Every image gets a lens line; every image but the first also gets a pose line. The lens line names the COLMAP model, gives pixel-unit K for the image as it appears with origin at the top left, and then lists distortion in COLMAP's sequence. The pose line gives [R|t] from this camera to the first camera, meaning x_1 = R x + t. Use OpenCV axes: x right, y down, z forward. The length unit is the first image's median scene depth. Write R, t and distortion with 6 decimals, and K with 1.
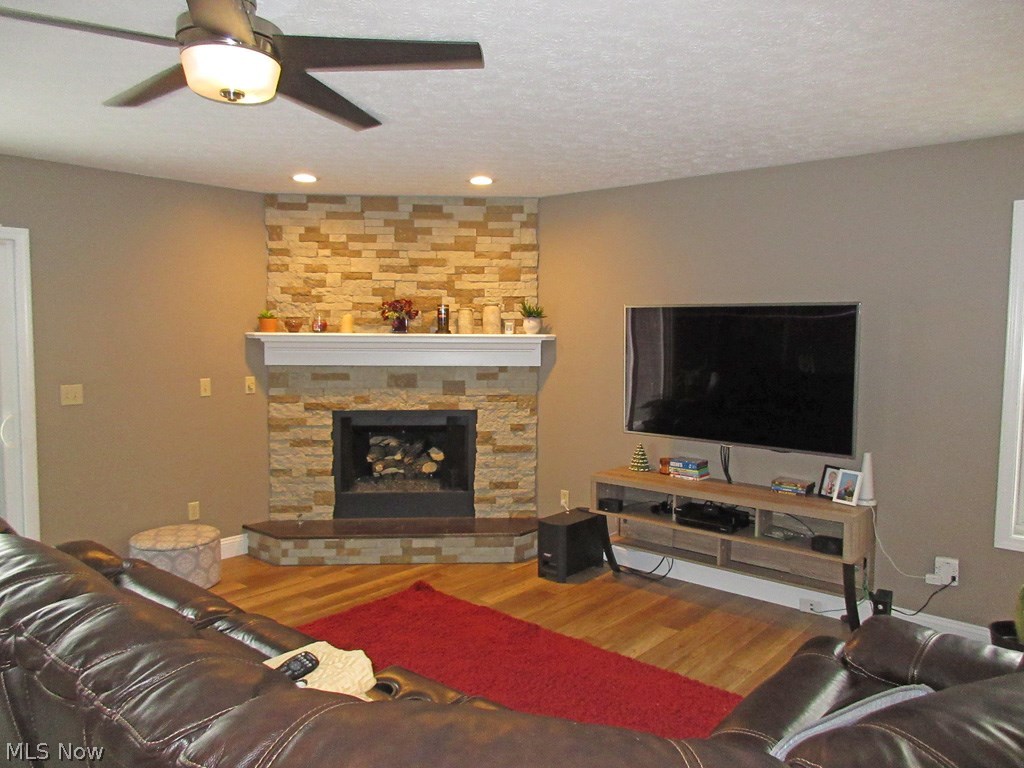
lens RADIAL K [[763.2, 0, 513.0], [0, 763.2, 381.0], [0, 0, 1]] dist [0.009142, 0.004333]
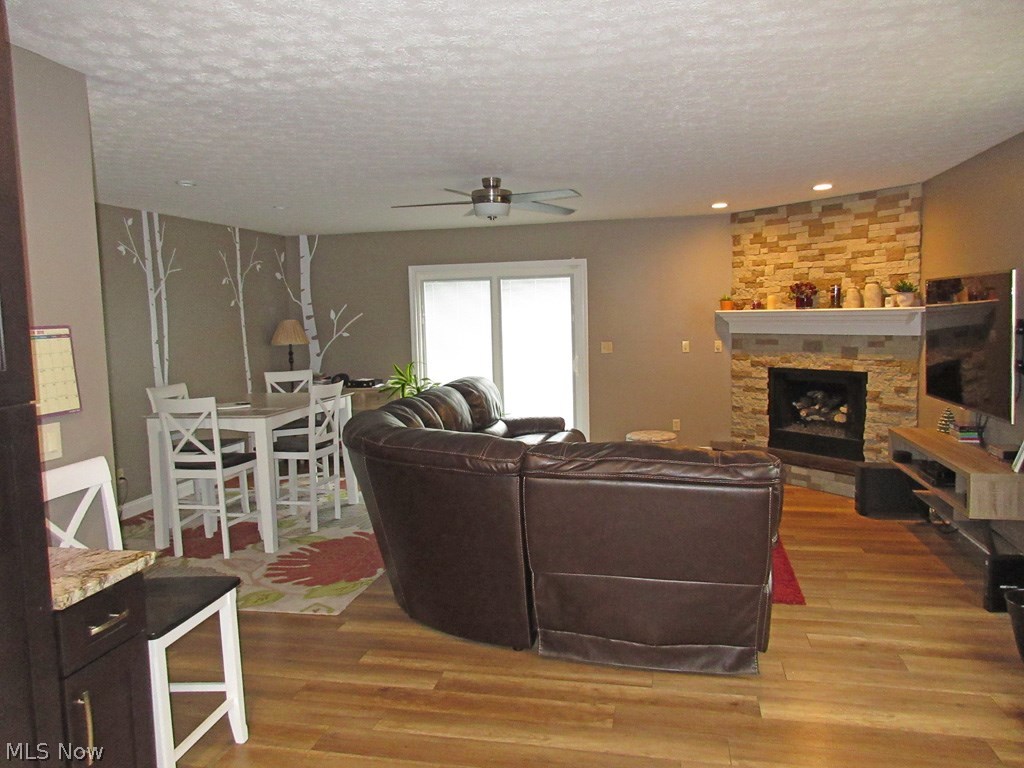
lens RADIAL K [[763.2, 0, 510.6], [0, 763.2, 380.8], [0, 0, 1]] dist [0.009142, 0.004333]
pose [[0.479399, 0.060910, -0.875481, 0.736742], [-0.031514, 0.998140, 0.052187, 0.006890], [0.877031, 0.002572, 0.480427, -0.053600]]
